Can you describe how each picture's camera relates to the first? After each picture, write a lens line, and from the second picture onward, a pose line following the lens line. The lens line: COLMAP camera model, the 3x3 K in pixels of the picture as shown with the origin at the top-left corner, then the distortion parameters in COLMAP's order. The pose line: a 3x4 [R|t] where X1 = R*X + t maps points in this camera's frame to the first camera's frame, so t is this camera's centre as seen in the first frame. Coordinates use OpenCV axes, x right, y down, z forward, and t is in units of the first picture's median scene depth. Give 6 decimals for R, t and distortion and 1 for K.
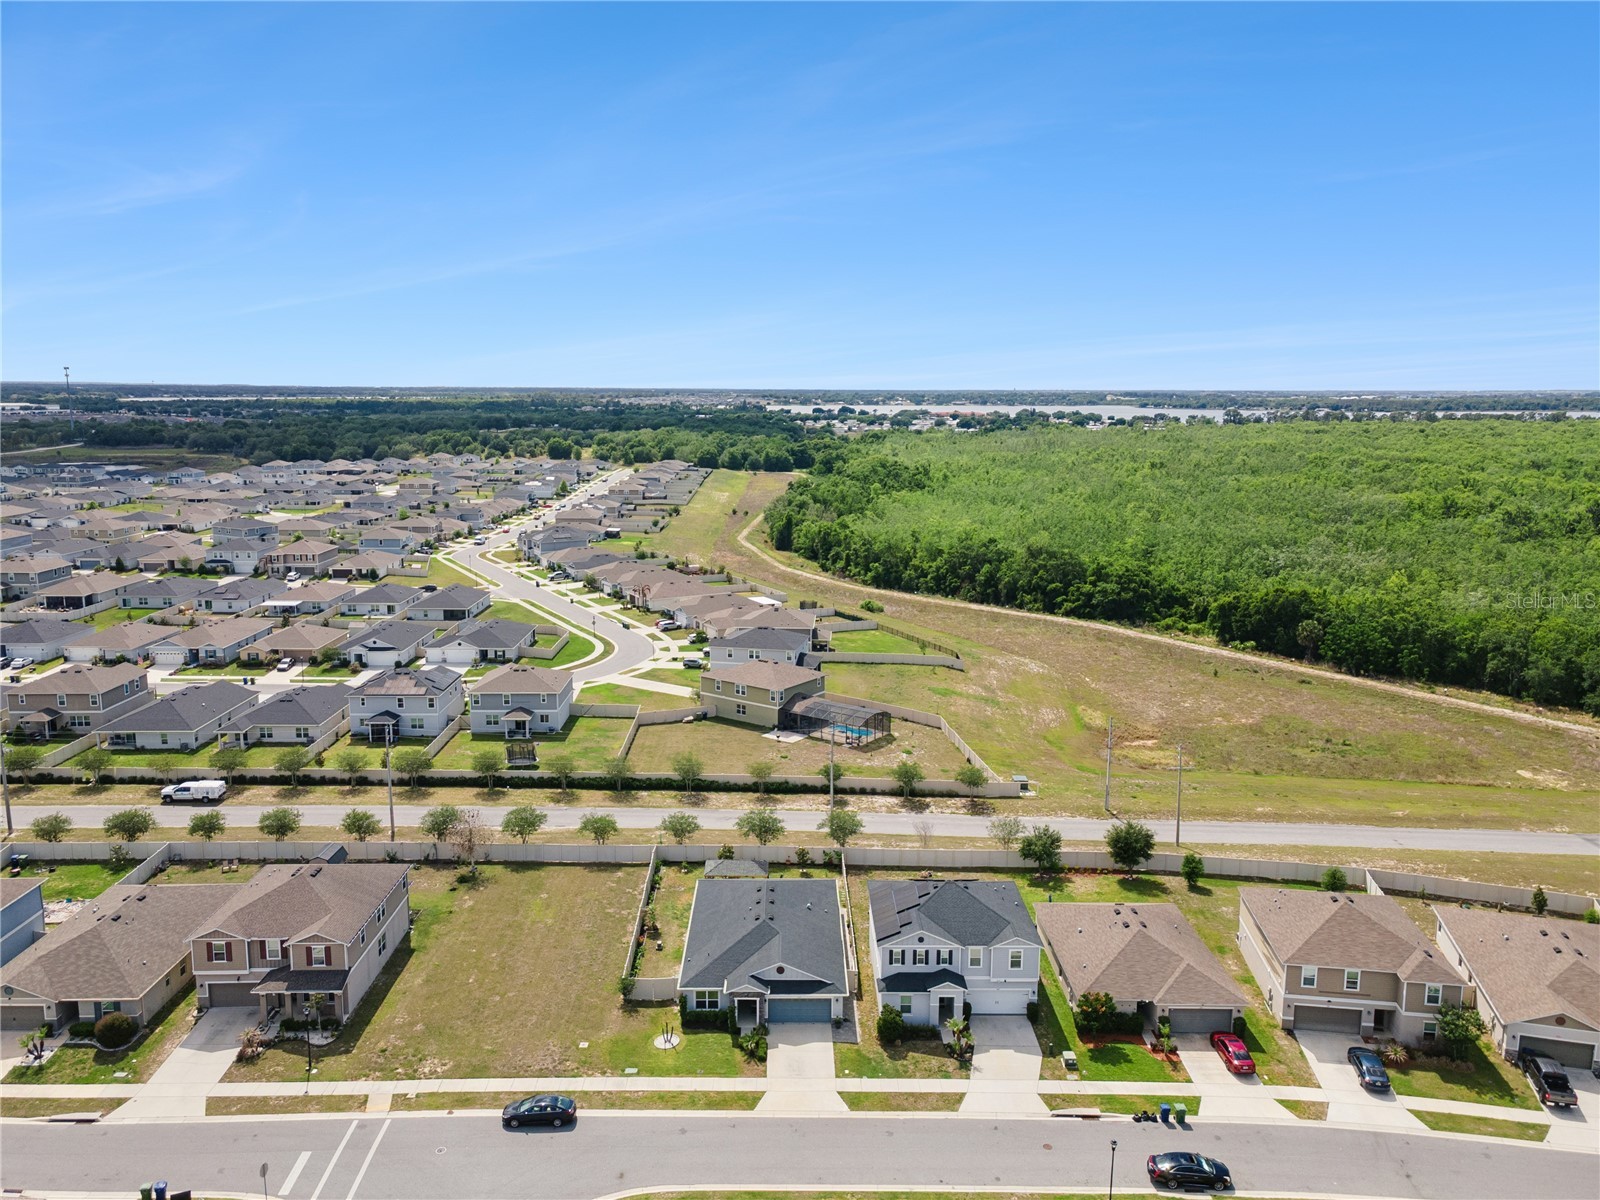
lens RADIAL K [[1188.9, 0, 798.5], [0, 1188.9, 605.6], [0, 0, 1]] dist [0.043980, 0.000641]
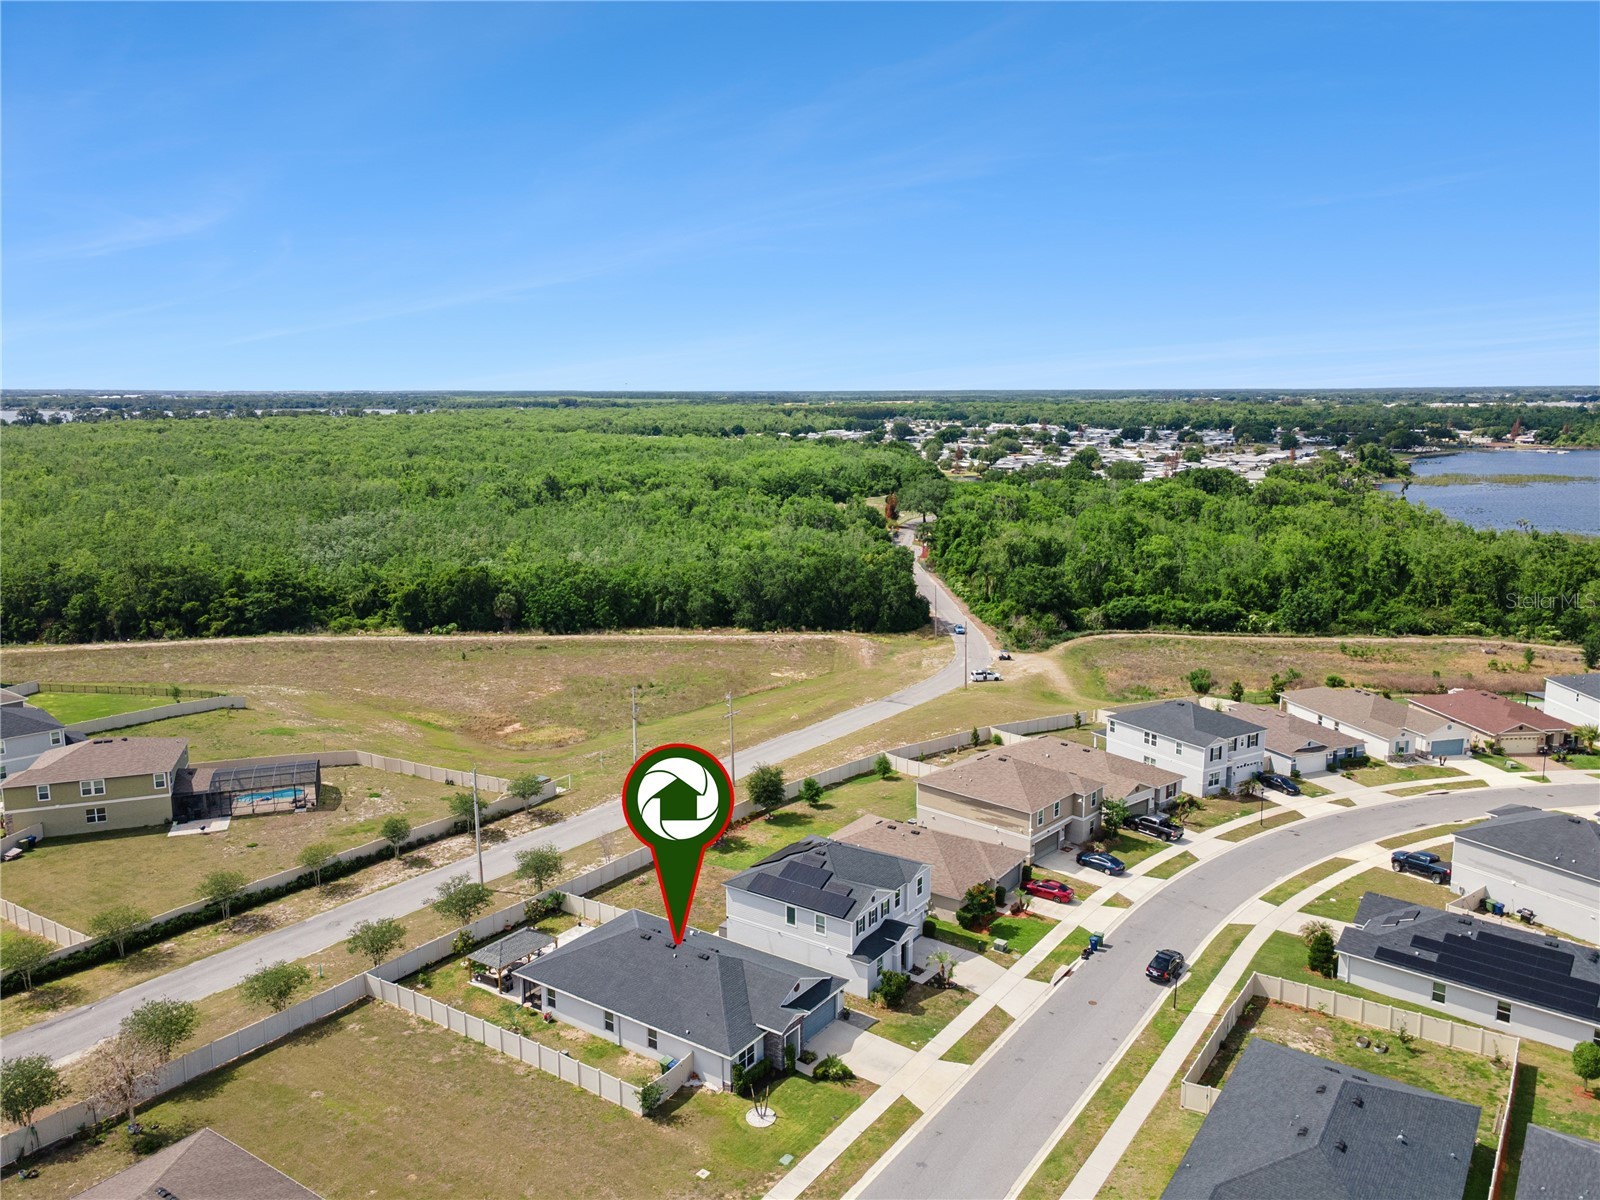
lens RADIAL K [[1188.9, 0, 798.5], [0, 1188.9, 605.6], [0, 0, 1]] dist [0.043980, 0.000641]
pose [[0.574627, -0.155564, 0.803495, -0.444838], [0.155671, 0.984621, 0.079302, -0.032984], [-0.803474, 0.079512, 0.590006, 0.280818]]
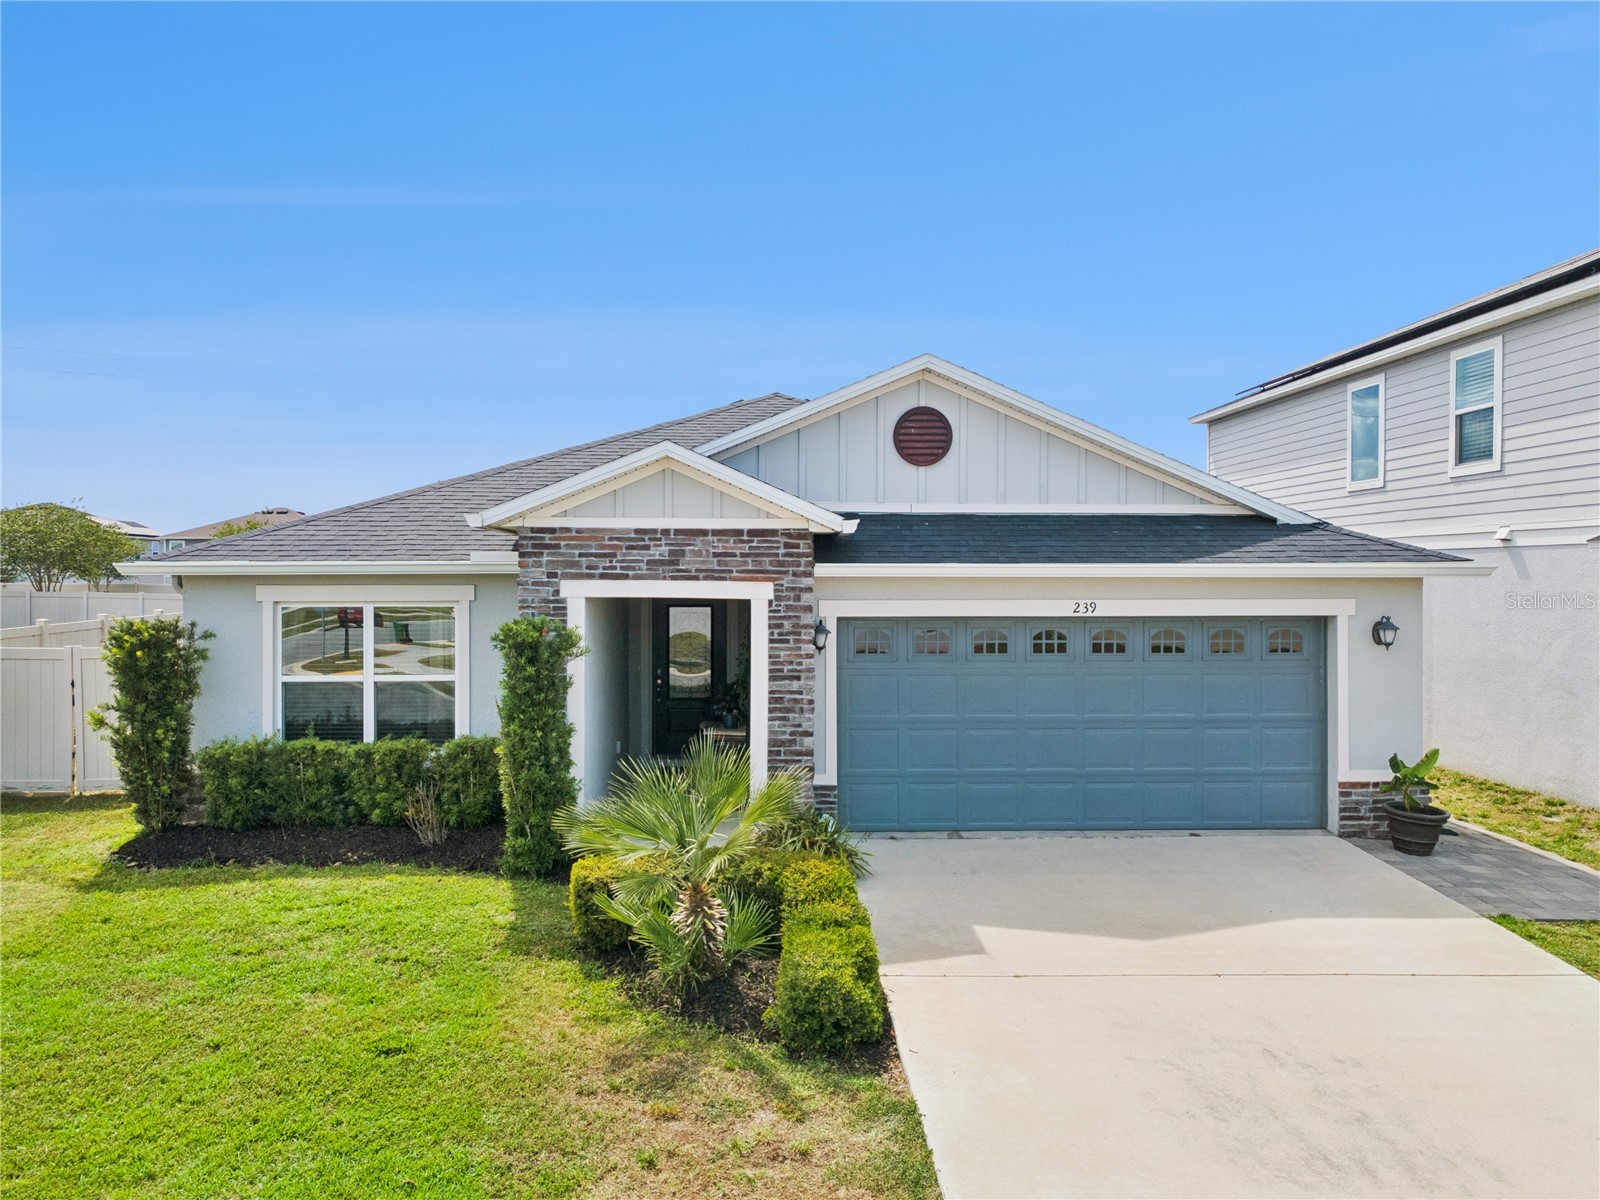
lens RADIAL K [[1203.1, 0, 806.9], [0, 1203.1, 600.4], [0, 0, 1]] dist [0.047730, -0.002979]
pose [[0.999064, -0.000499, 0.043249, -0.021639], [0.007557, 0.986566, -0.163188, 0.220228], [-0.042587, 0.163362, 0.985647, 0.554573]]
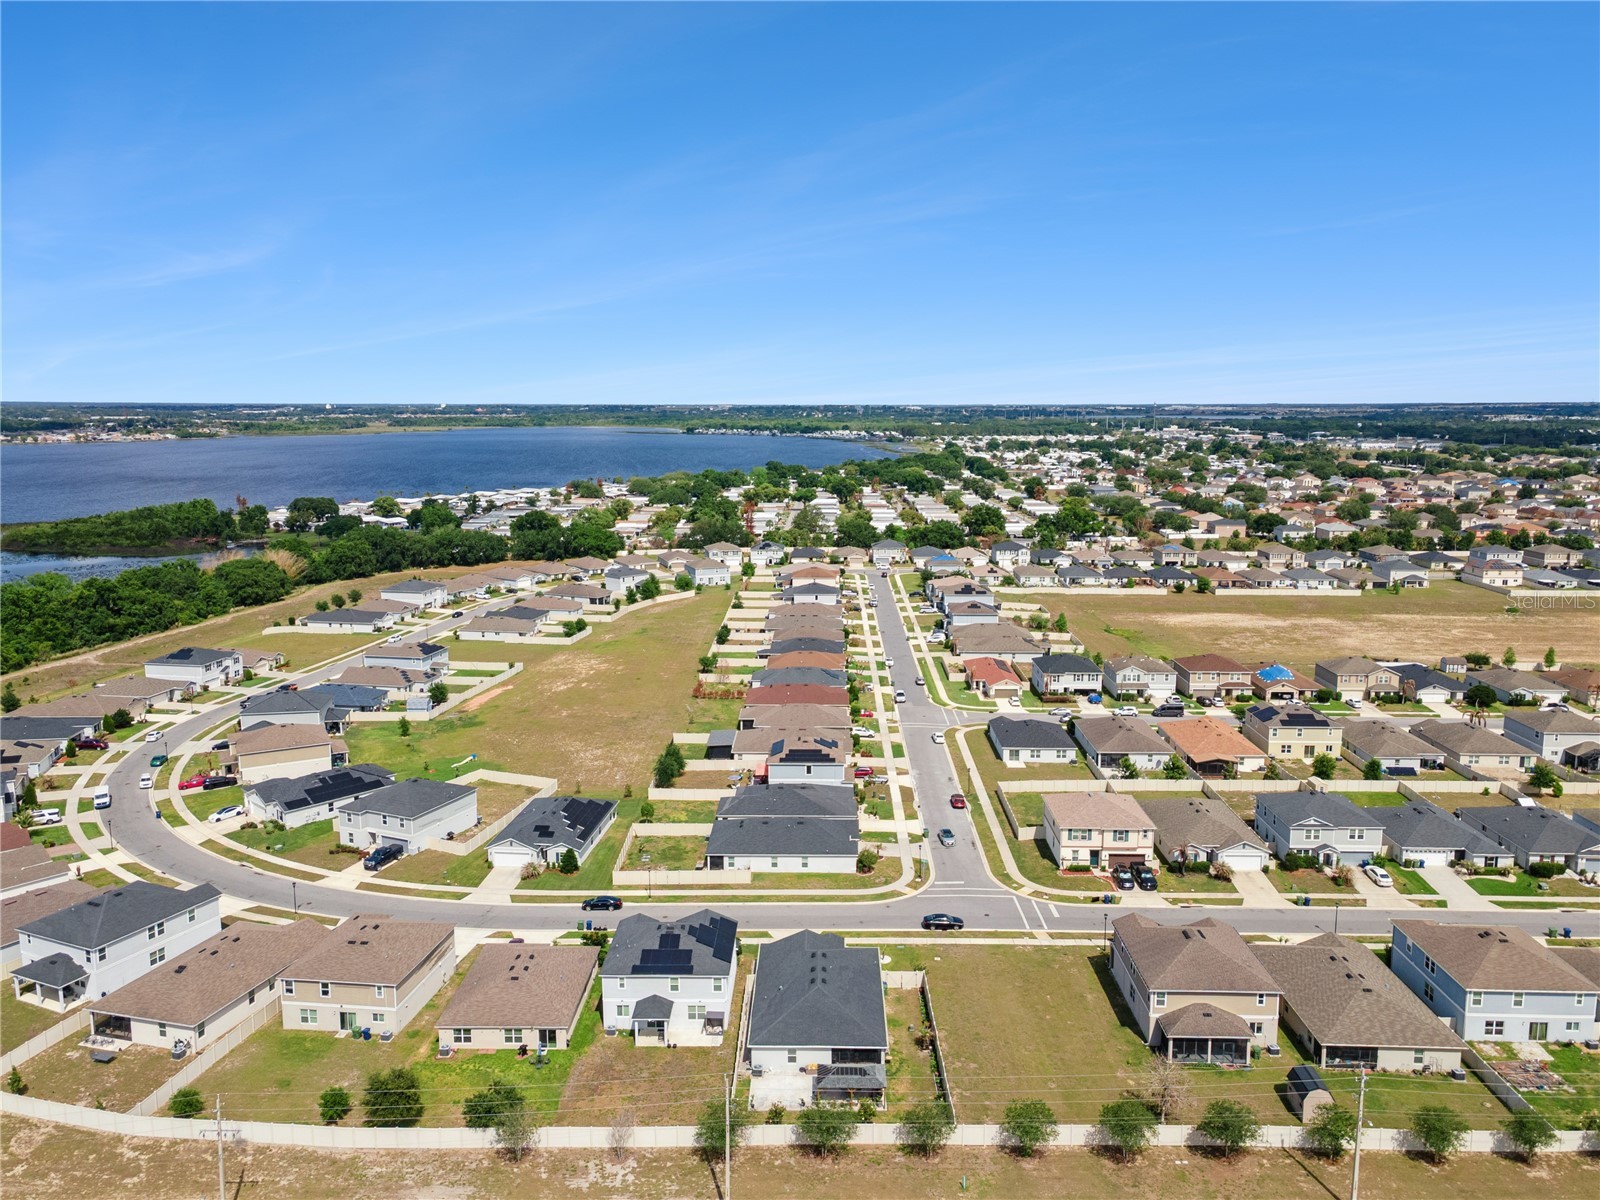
lens RADIAL K [[1203.1, 0, 806.9], [0, 1203.1, 600.4], [0, 0, 1]] dist [0.047730, -0.002979]
pose [[-0.999651, -0.007093, 0.025432, -0.031302], [0.002144, 0.938254, 0.345941, -0.360432], [-0.026315, 0.345875, -0.937912, 1.406052]]
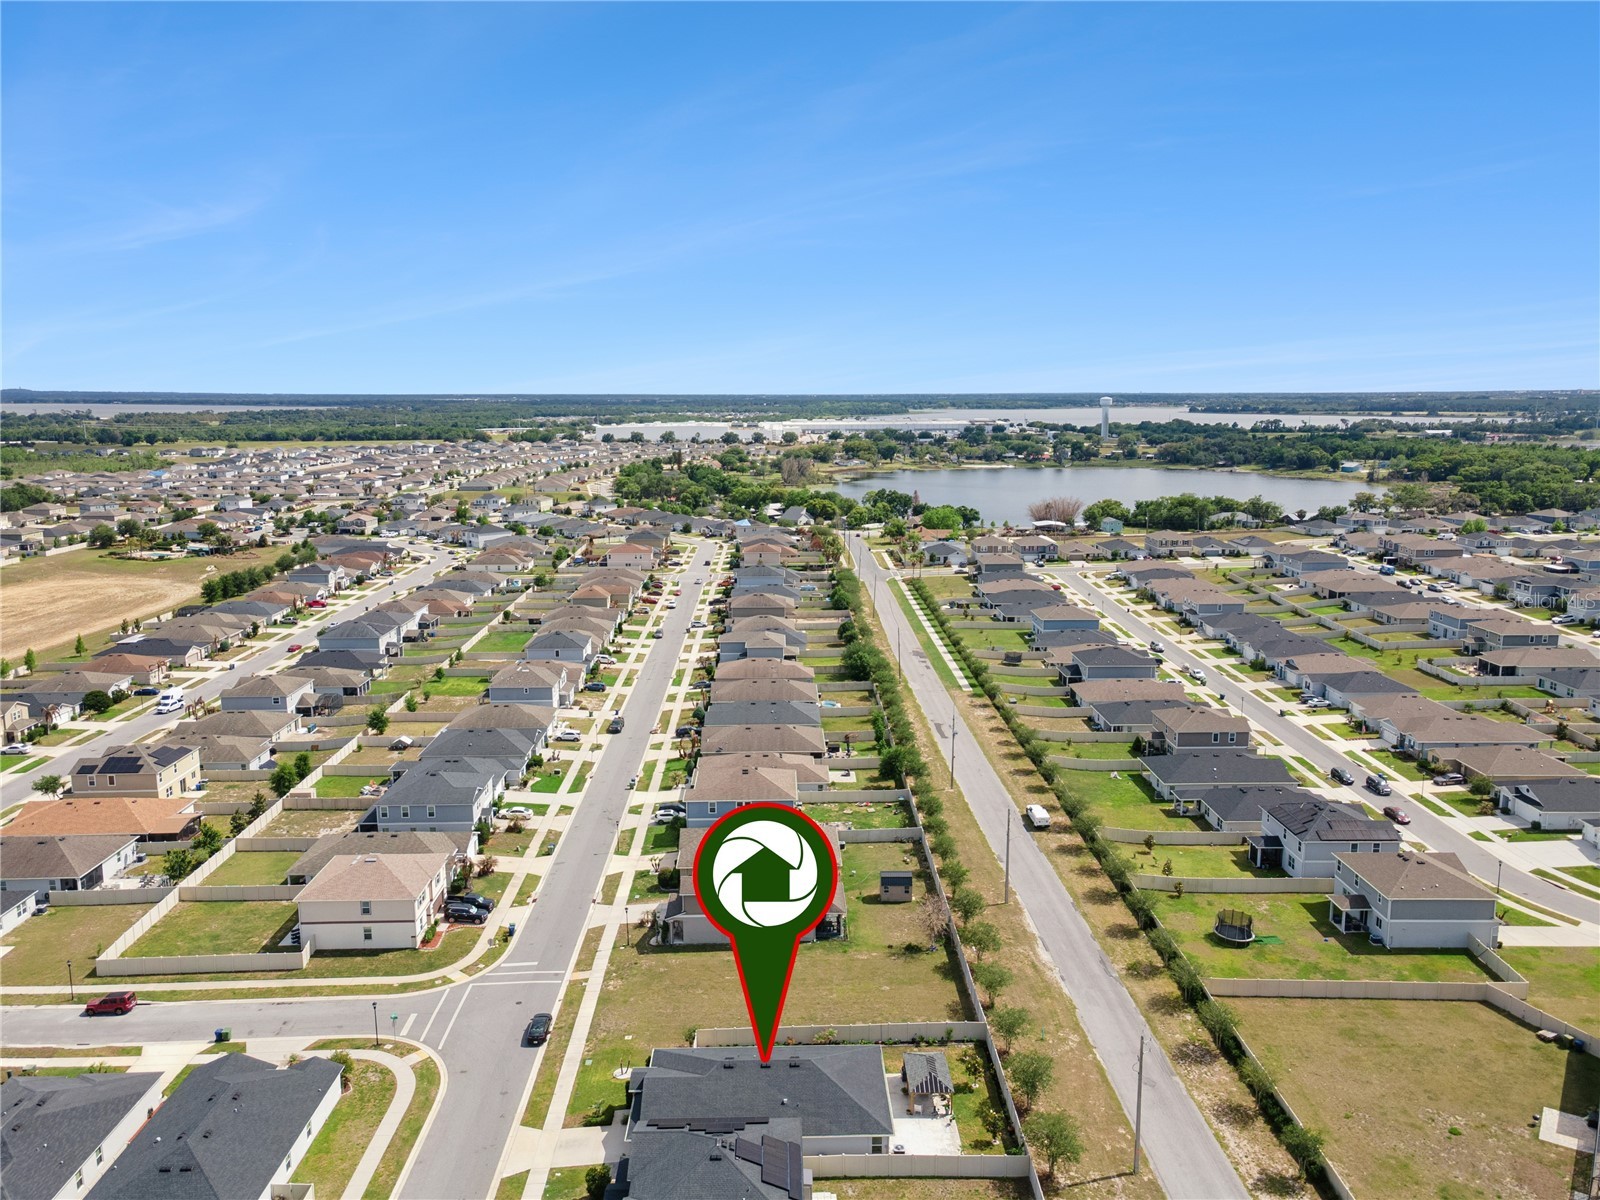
lens RADIAL K [[1203.1, 0, 806.9], [0, 1203.1, 600.4], [0, 0, 1]] dist [0.047730, -0.002979]
pose [[0.017025, 0.174587, -0.984495, 0.629778], [-0.181983, 0.968732, 0.168644, -0.210150], [0.983154, 0.176290, 0.048265, 0.644092]]
